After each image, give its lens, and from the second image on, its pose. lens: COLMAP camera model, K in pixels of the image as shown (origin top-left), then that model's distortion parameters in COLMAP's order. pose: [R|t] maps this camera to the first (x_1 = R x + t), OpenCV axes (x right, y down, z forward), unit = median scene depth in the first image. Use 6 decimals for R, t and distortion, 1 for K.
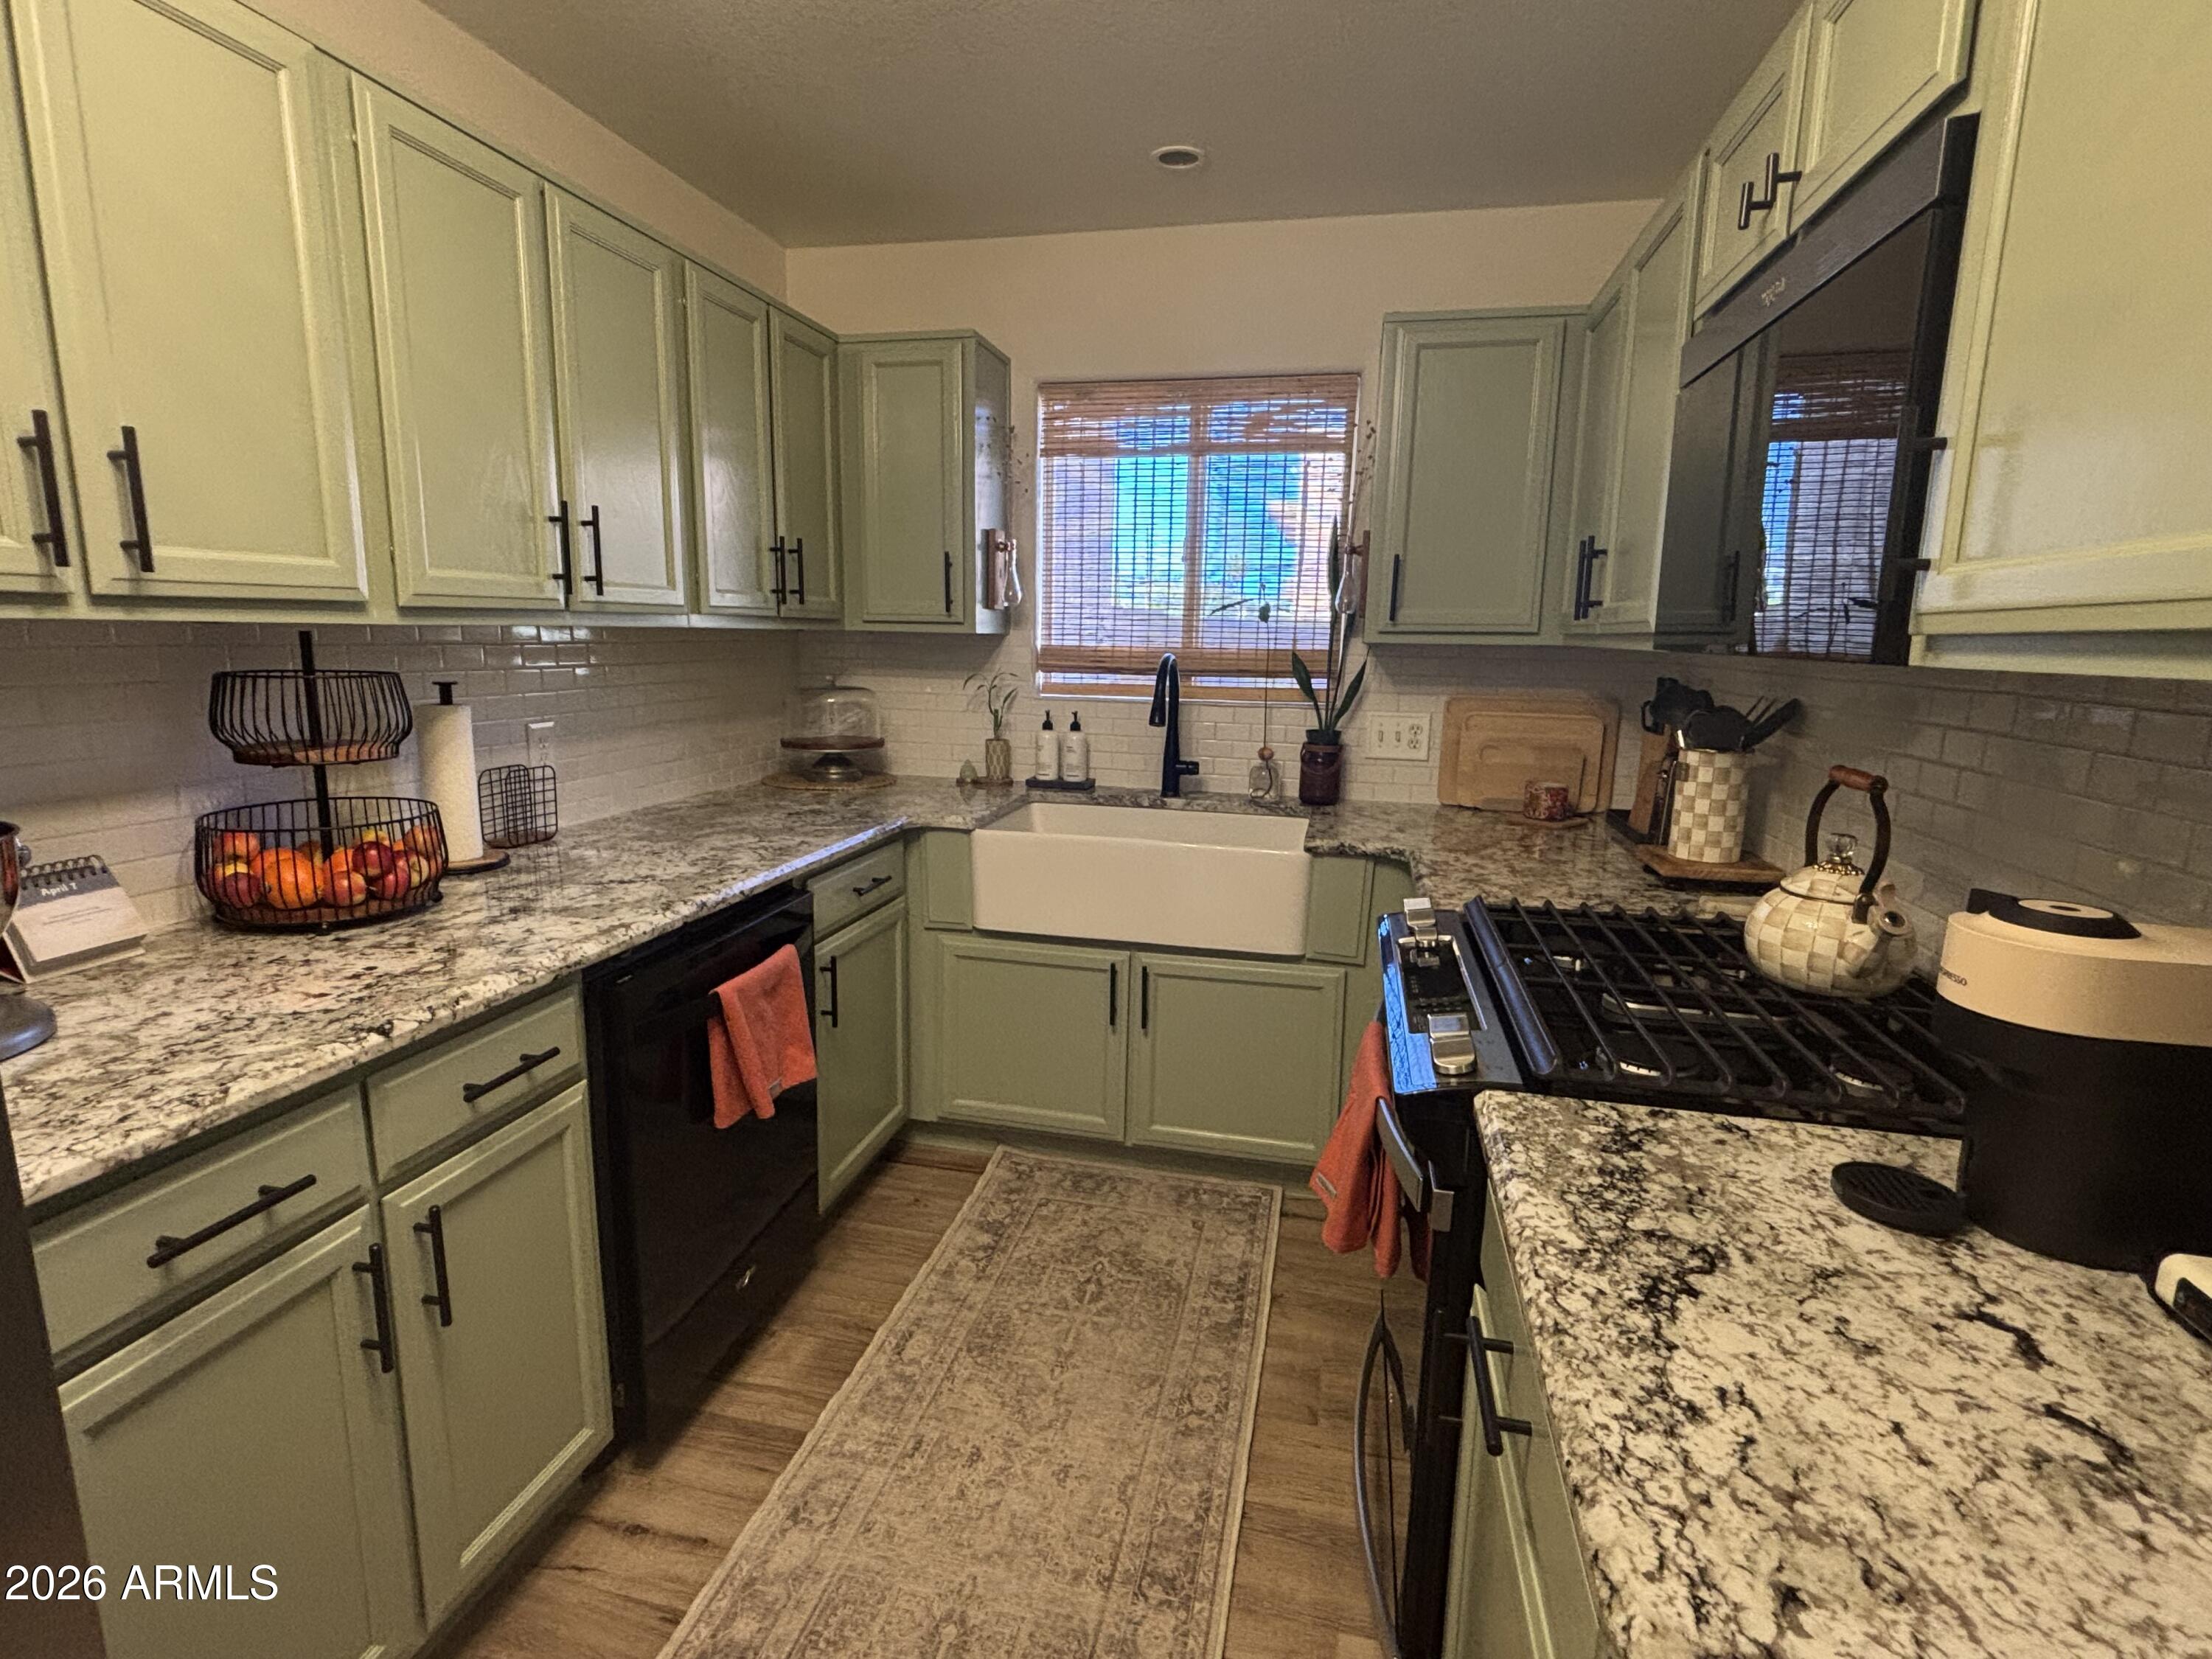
lens RADIAL K [[1108.7, 0, 1106.0], [0, 1108.7, 829.5], [0, 0, 1]] dist [0.036757, -0.068621]
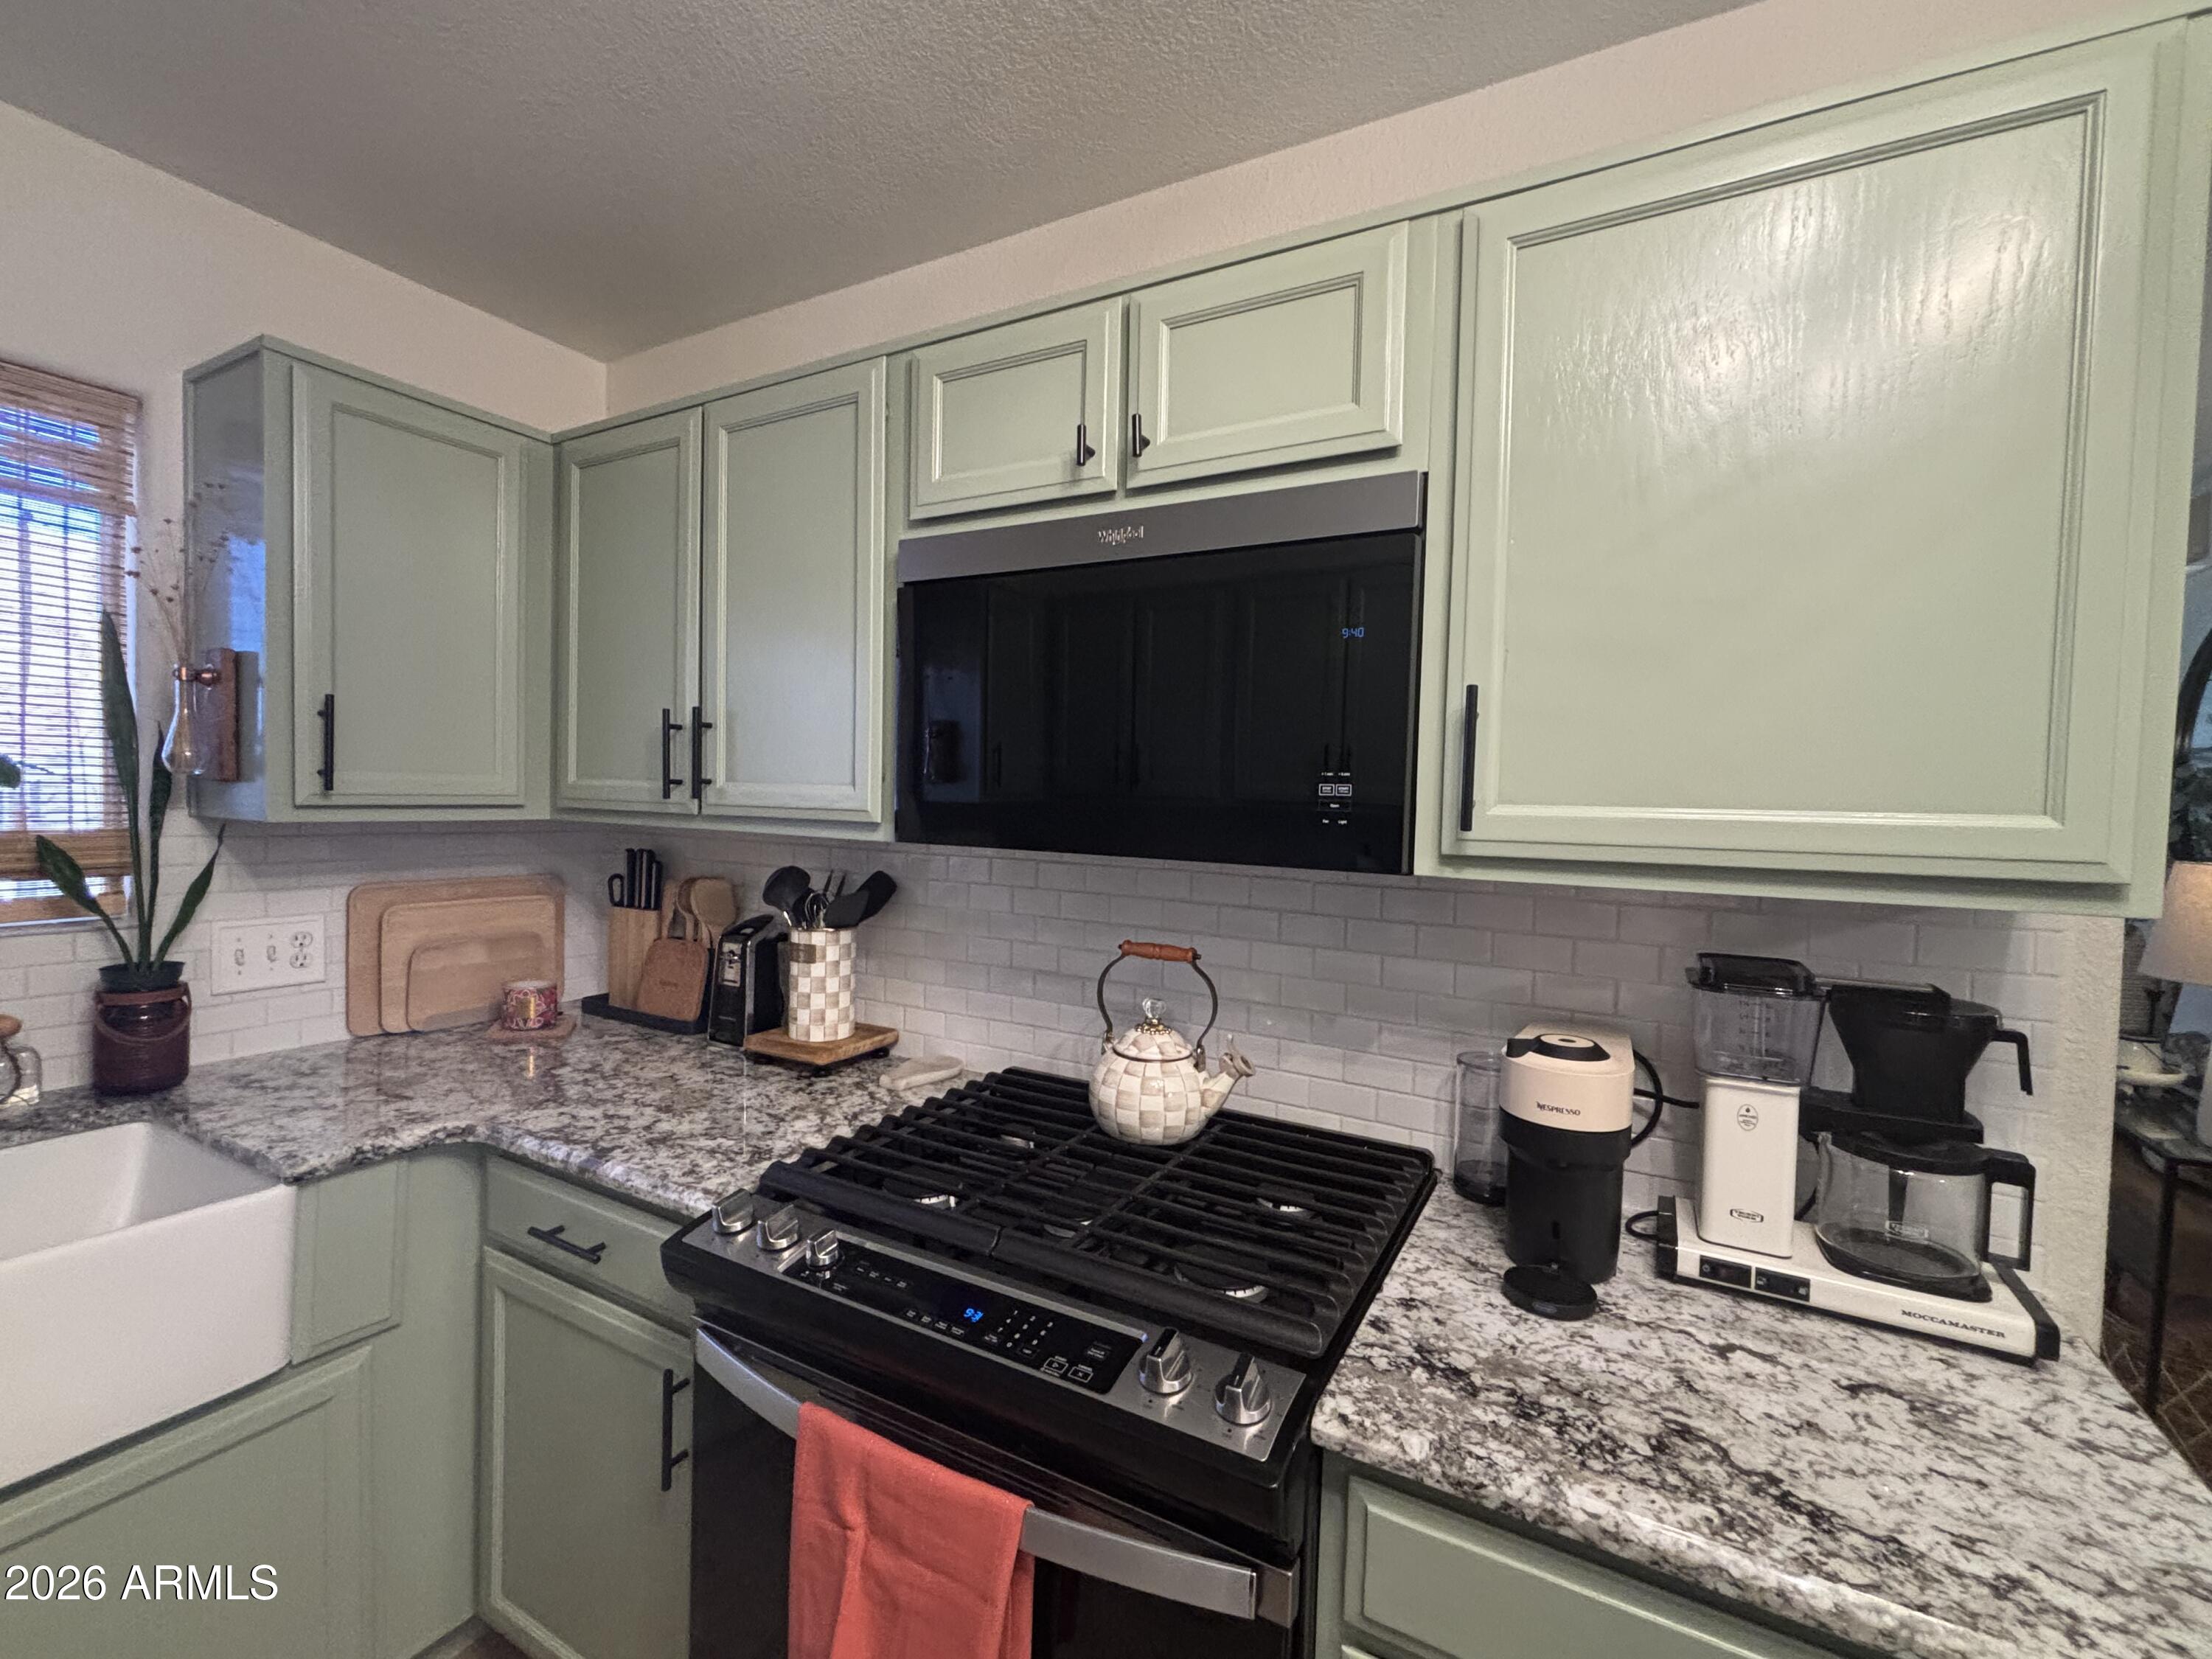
lens RADIAL K [[955.3, 0, 1106.0], [0, 955.3, 829.5], [0, 0, 1]] dist [-0.002457, 0.001331]
pose [[0.274264, -0.043501, 0.960670, -0.207712], [0.143446, 0.989651, 0.003861, -0.123418], [-0.950896, 0.136745, 0.277665, 0.495616]]
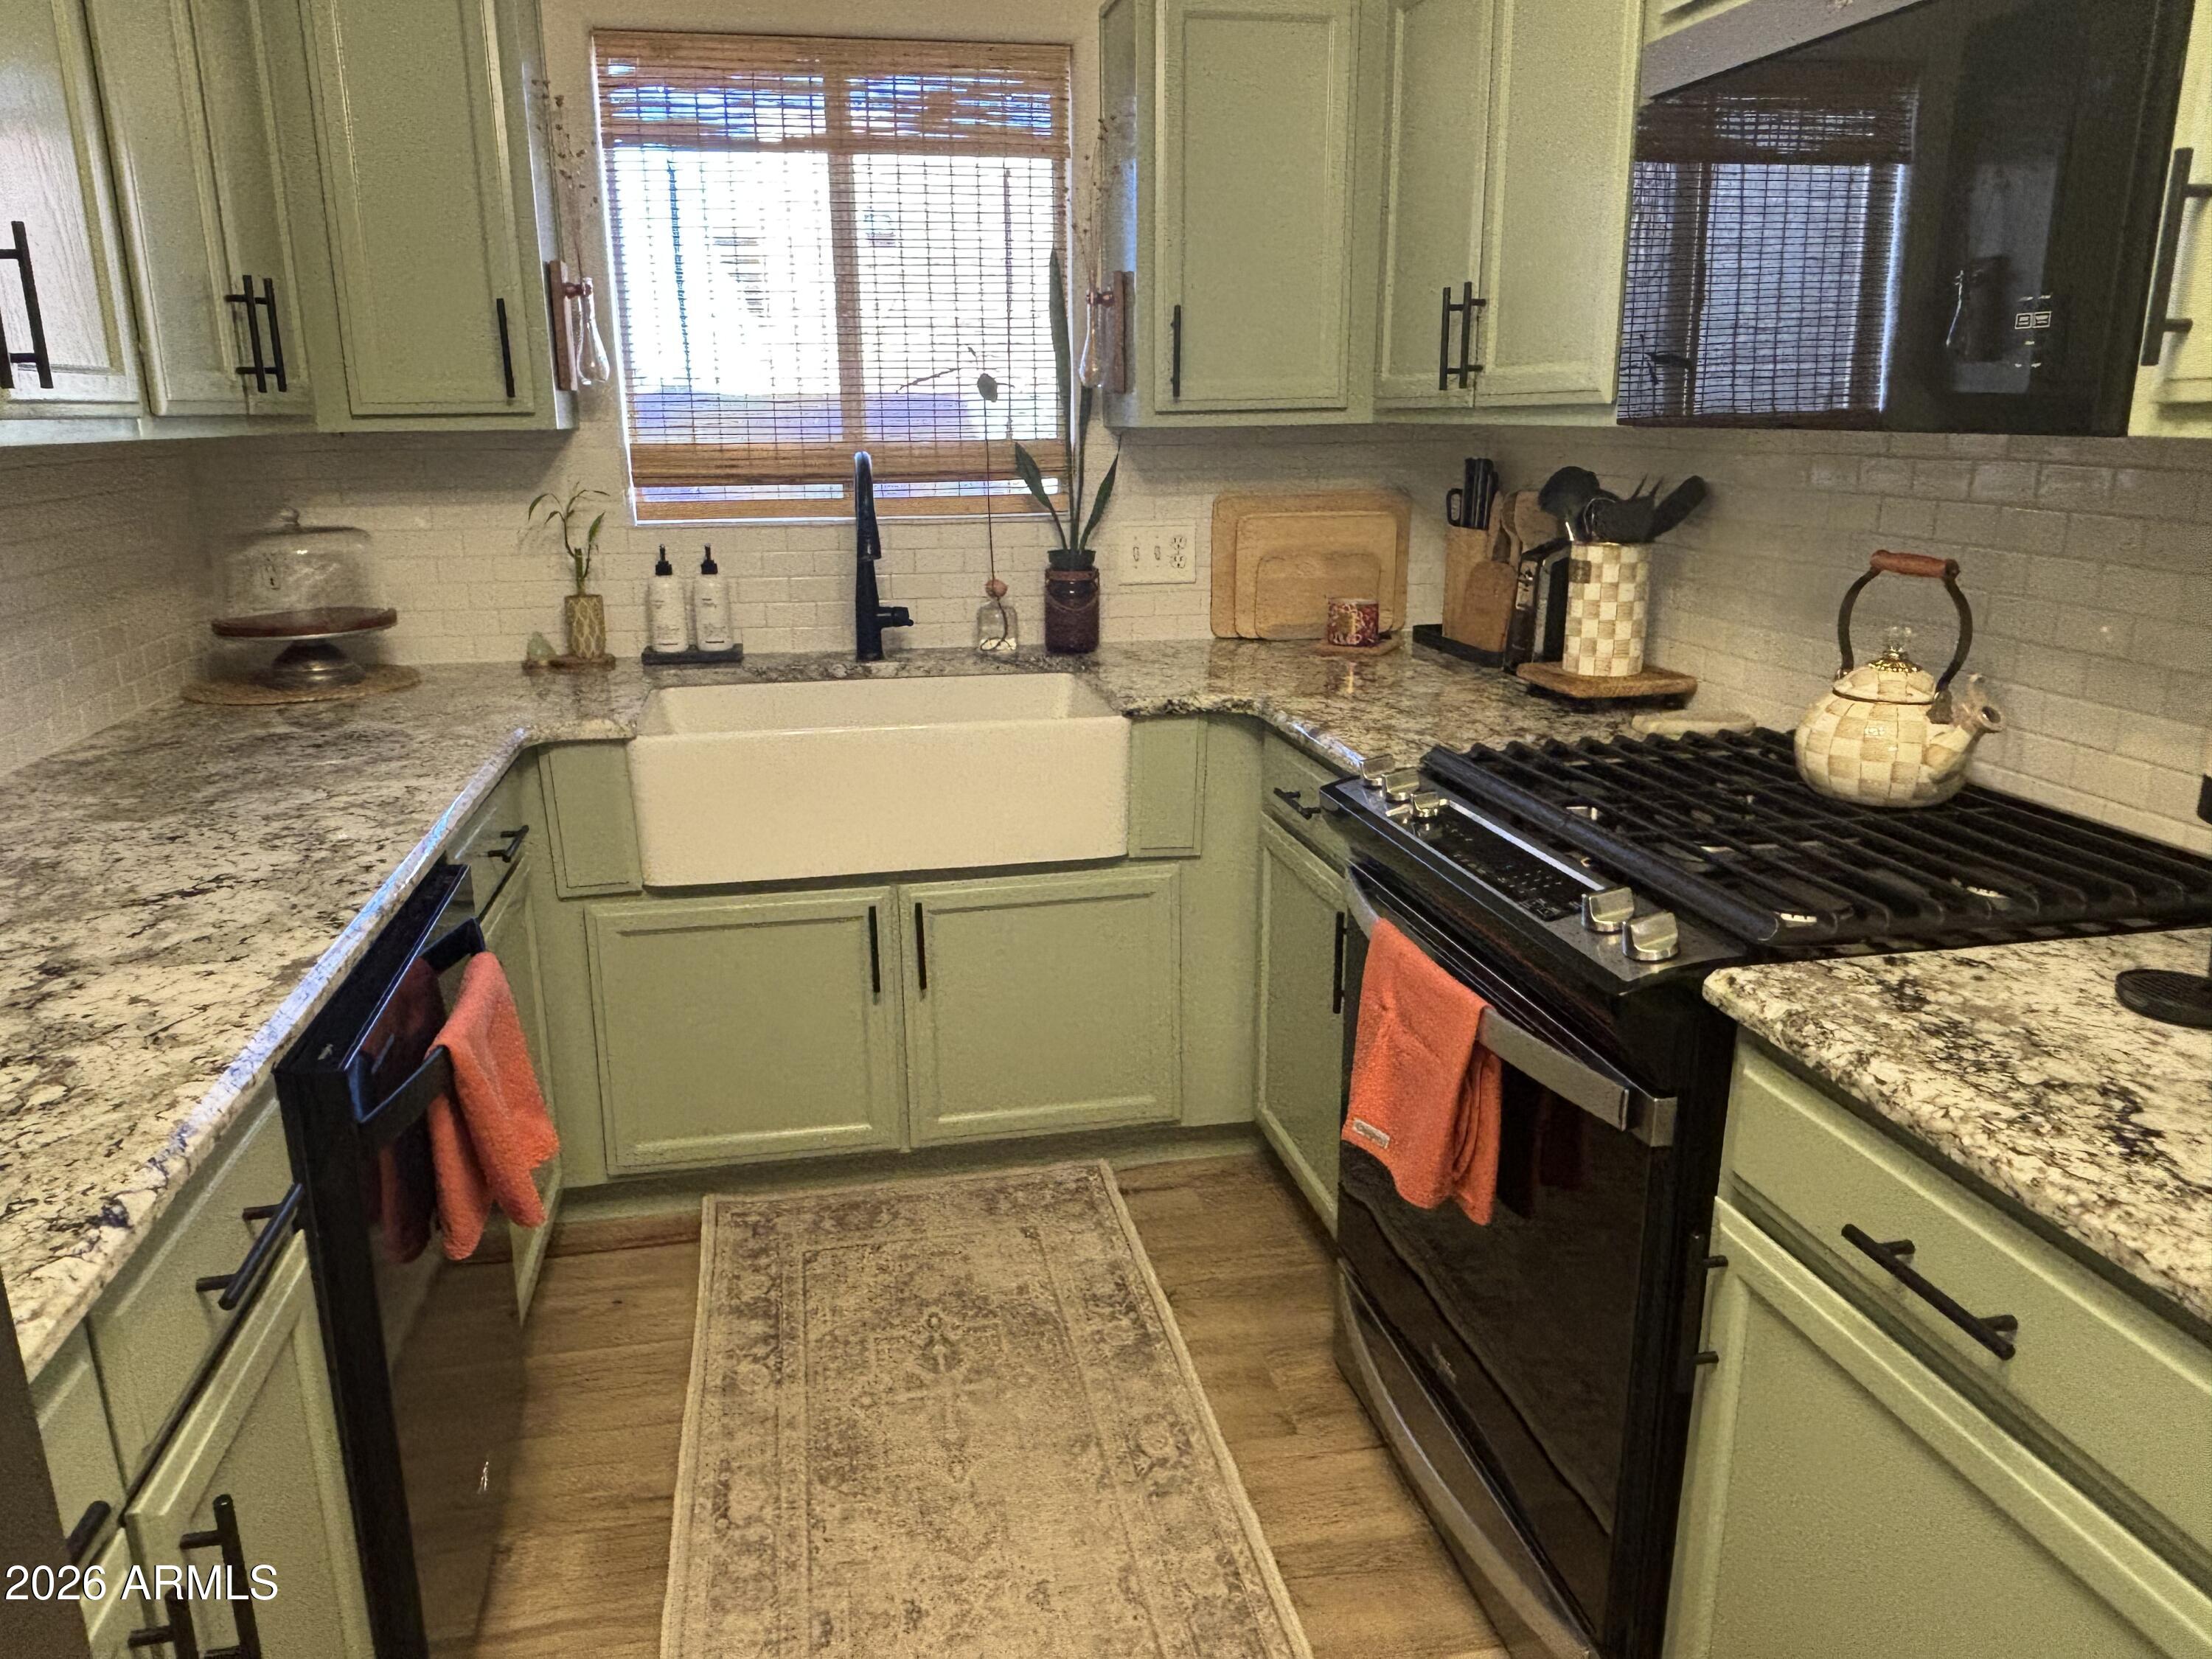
lens RADIAL K [[1524.3, 0, 1106.0], [0, 1524.3, 829.5], [0, 0, 1]] dist [0.029684, -0.058490]
pose [[0.908882, -0.137009, 0.393906, -0.284384], [0.100159, 0.988563, 0.112741, -0.025084], [-0.404847, -0.063015, 0.912210, 0.081329]]
